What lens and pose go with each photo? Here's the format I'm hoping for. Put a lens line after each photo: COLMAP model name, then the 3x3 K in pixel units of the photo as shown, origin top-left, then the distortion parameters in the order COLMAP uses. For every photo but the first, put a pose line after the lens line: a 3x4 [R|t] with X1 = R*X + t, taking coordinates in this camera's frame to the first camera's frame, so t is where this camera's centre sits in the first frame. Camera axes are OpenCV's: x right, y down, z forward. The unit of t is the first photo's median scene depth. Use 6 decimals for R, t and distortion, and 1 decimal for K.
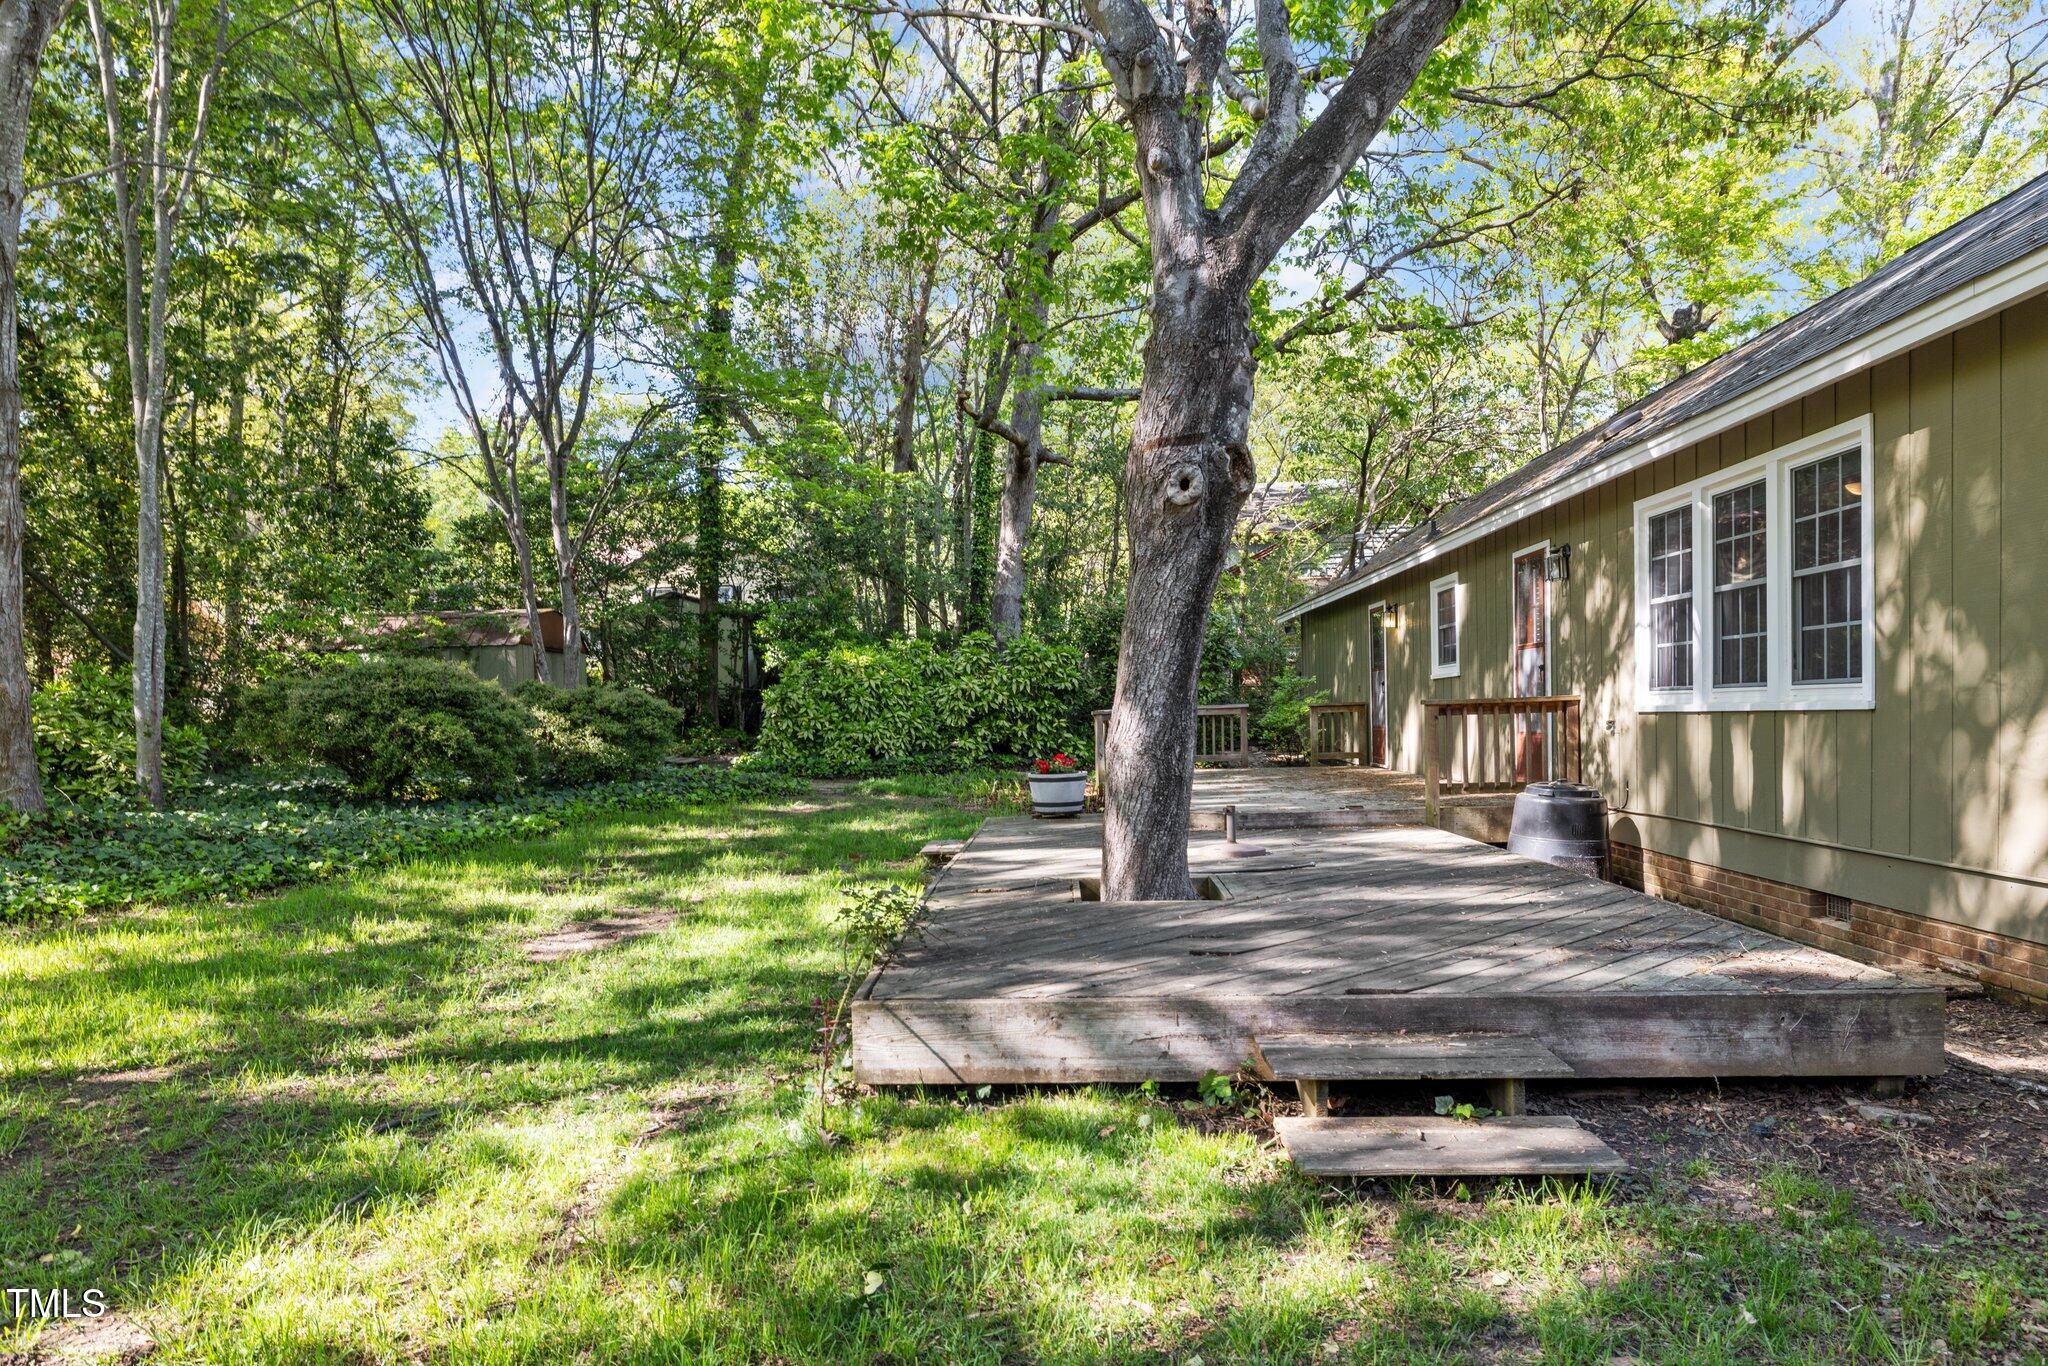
lens RADIAL K [[1305.6, 0, 1011.2], [0, 1305.6, 752.7], [0, 0, 1]] dist [0.008248, -0.001619]
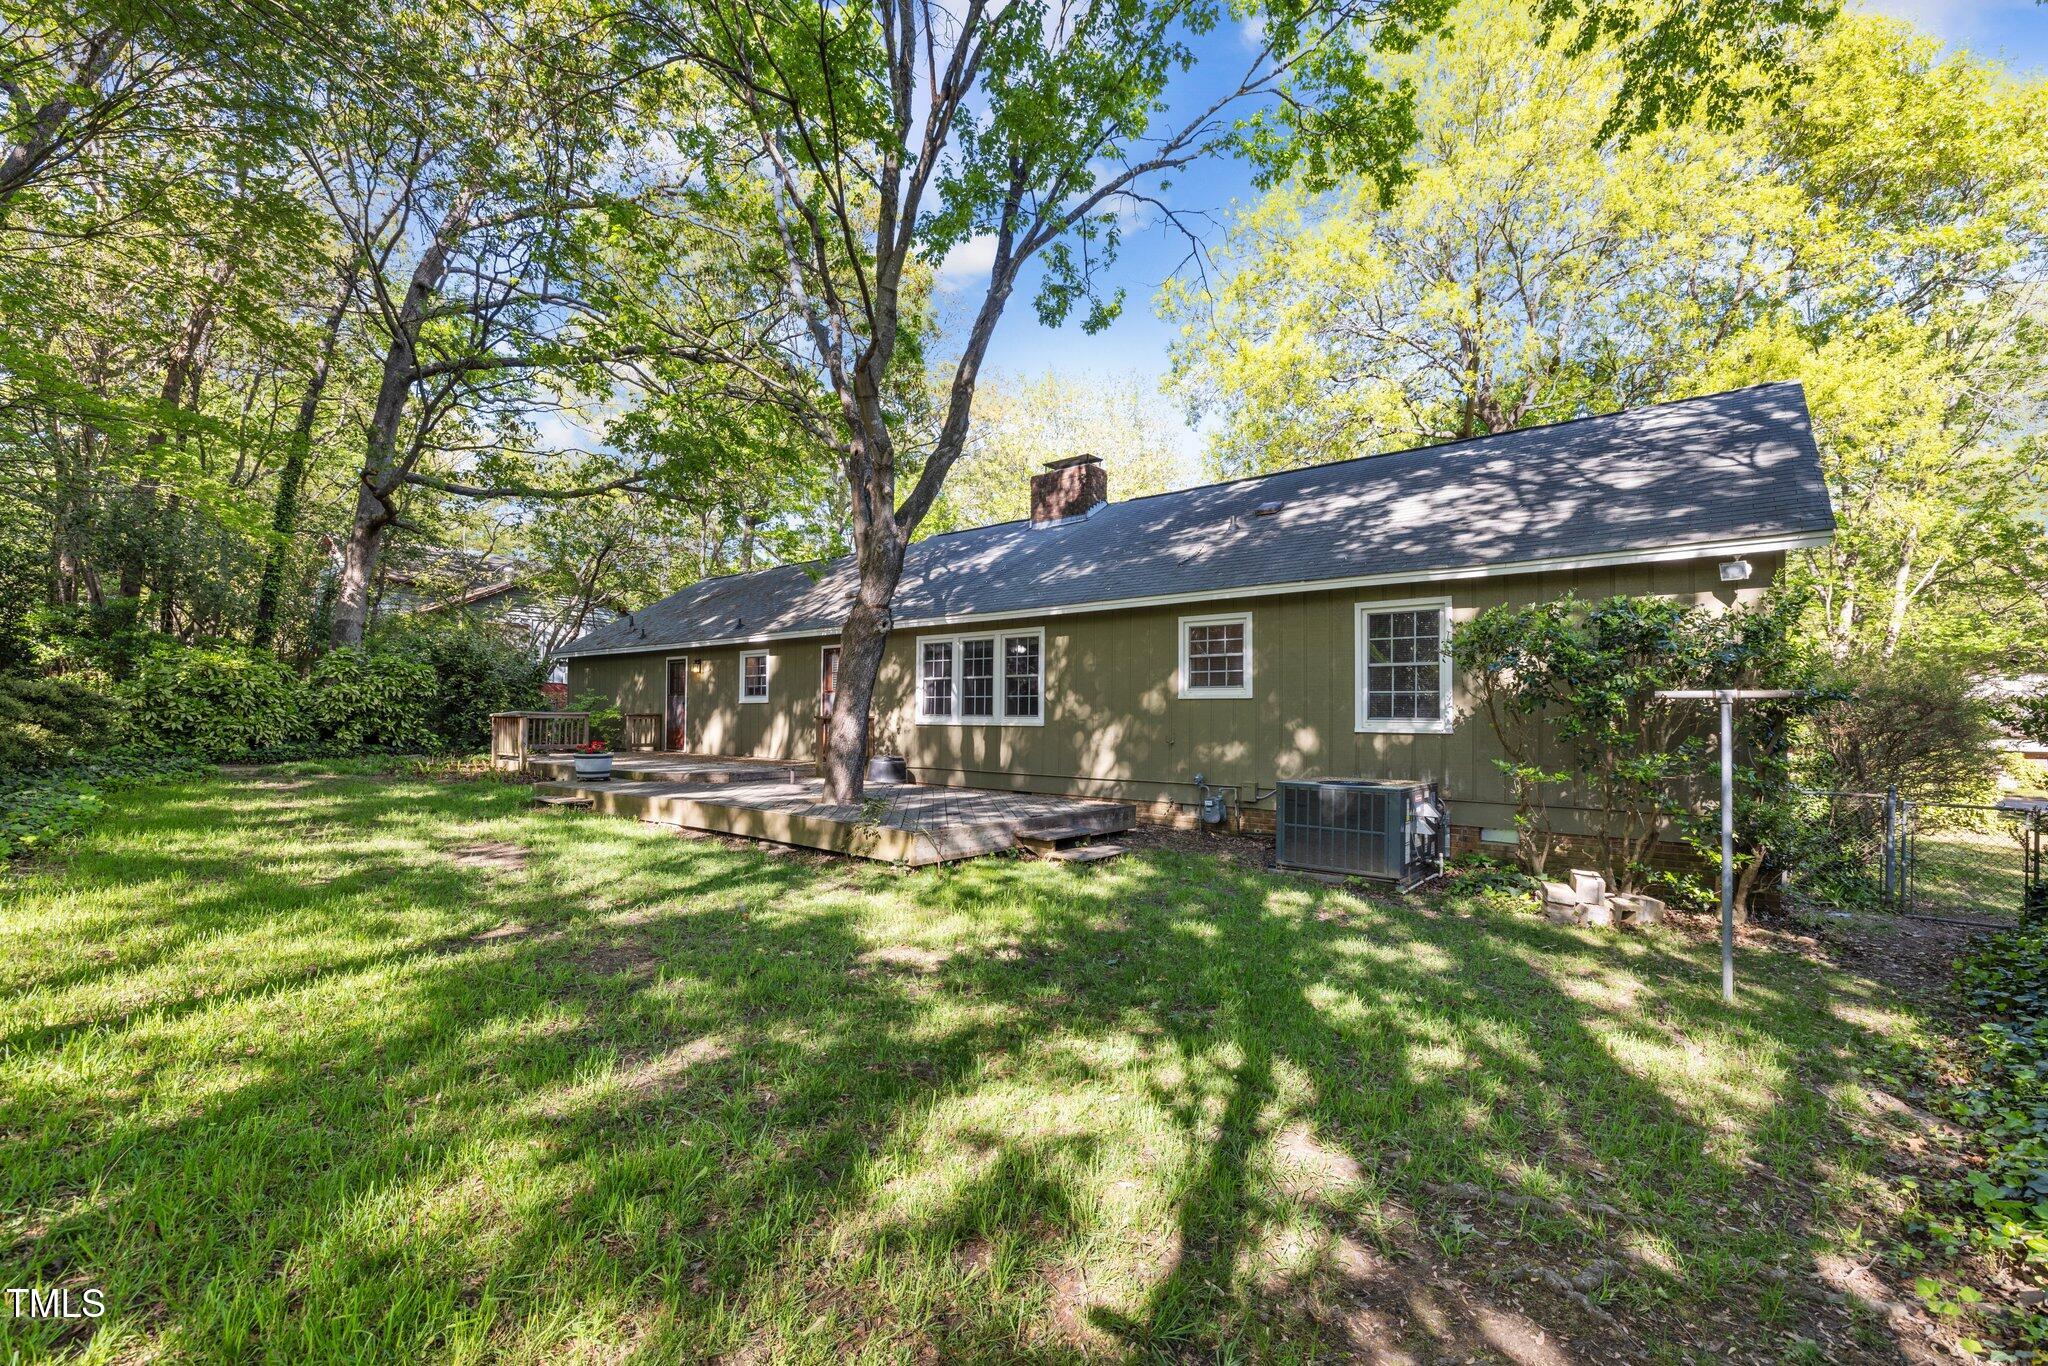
lens RADIAL K [[862.0, 0, 1018.9], [0, 862.0, 691.5], [0, 0, 1]] dist [0.002395, 0.000226]
pose [[0.593917, 0.052547, 0.802808, -0.831517], [0.000806, 0.997825, -0.065908, 0.016796], [-0.804526, 0.039791, 0.592584, -0.099465]]
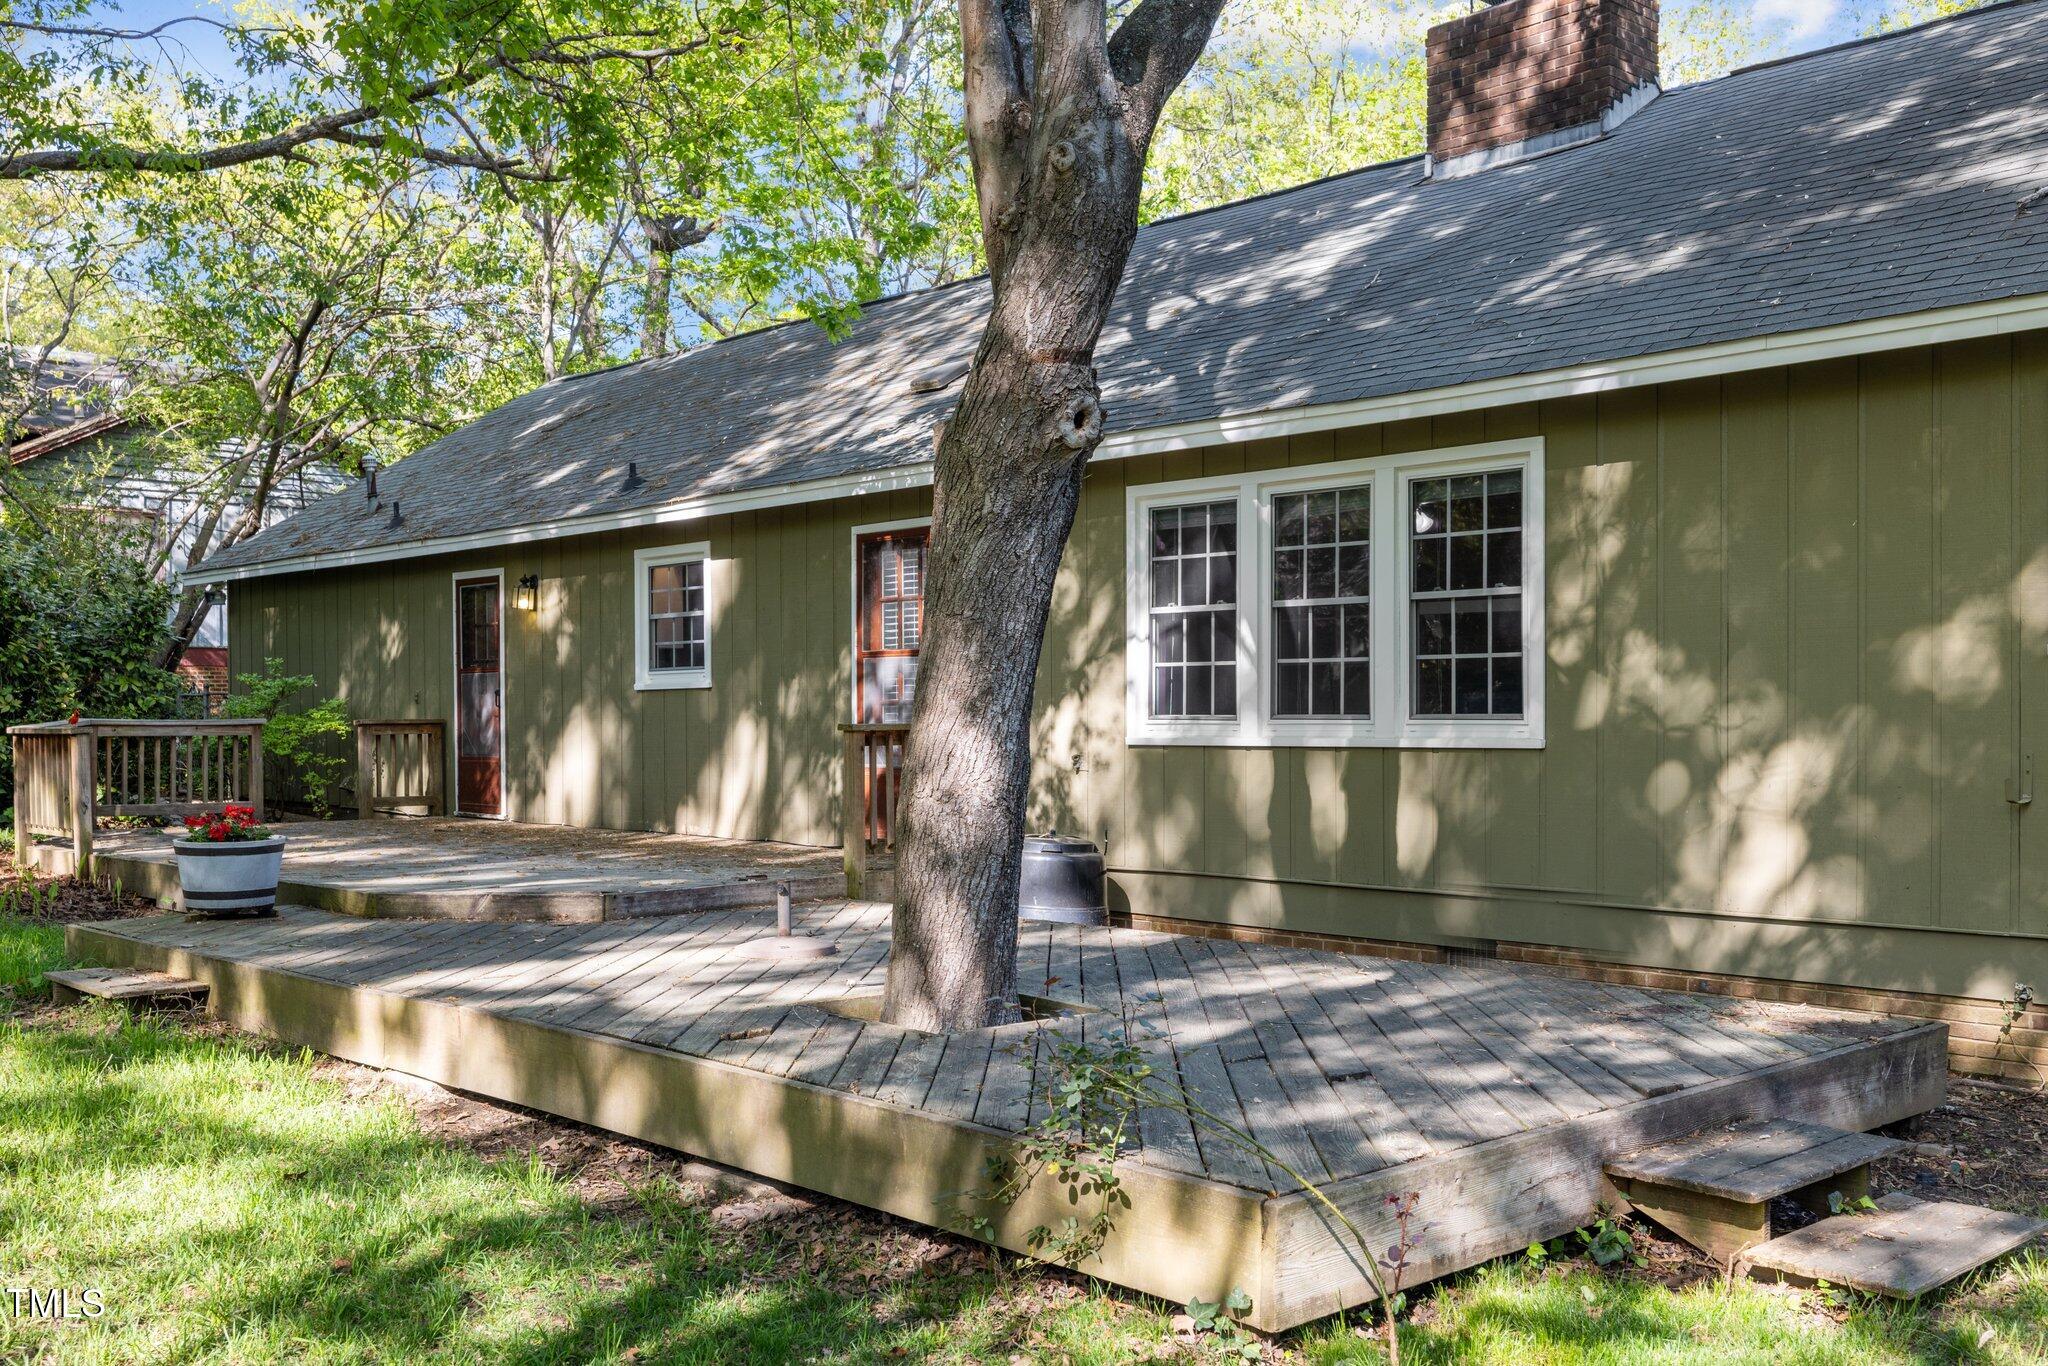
lens RADIAL K [[1937.2, 0, 1022.7], [0, 1937.2, 701.4], [0, 0, 1]] dist [0.028839, 0.000000]
pose [[0.691200, 0.023040, 0.722296, -0.547994], [0.010363, 0.999073, -0.041786, -0.008333], [-0.722589, 0.036368, 0.690321, 0.263737]]
